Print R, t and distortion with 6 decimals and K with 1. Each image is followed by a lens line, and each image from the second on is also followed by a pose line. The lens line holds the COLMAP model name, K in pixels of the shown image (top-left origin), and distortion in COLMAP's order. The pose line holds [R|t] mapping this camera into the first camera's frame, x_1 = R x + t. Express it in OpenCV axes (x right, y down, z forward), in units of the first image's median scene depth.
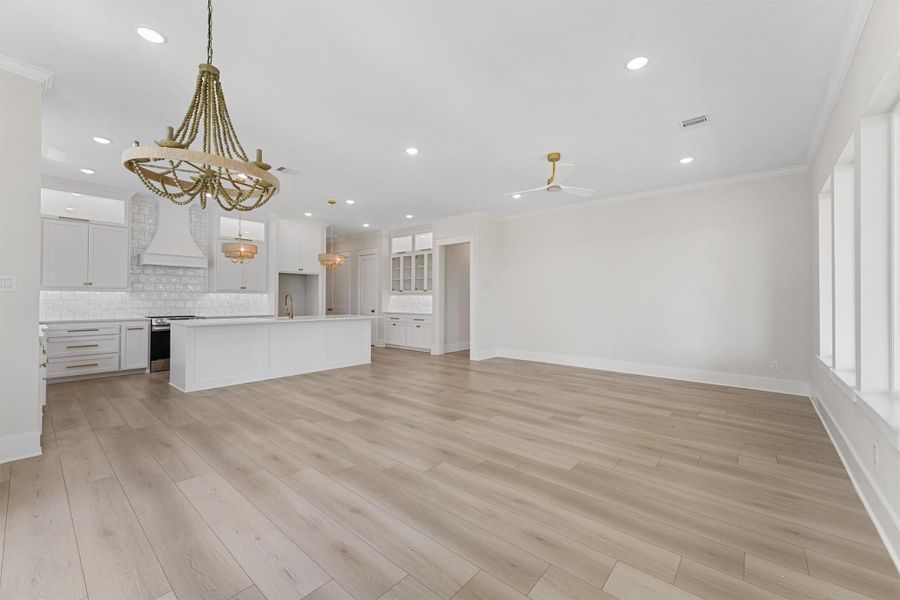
lens RADIAL K [[355.7, 0, 451.3], [0, 355.7, 297.9], [0, 0, 1]] dist [0.001440, -0.000044]
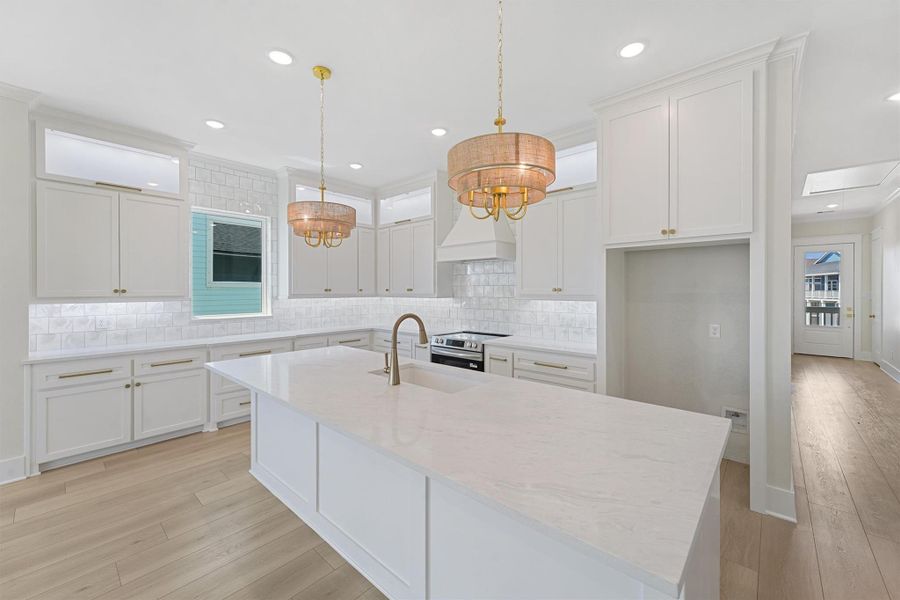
lens RADIAL K [[357.5, 0, 450.5], [0, 357.5, 291.5], [0, 0, 1]] dist [0.000570, 0.000116]
pose [[-0.028277, 0.000842, -0.999600, -0.082699], [0.006903, 0.999976, 0.000647, -0.025052], [0.999576, -0.006882, -0.028282, 0.803116]]
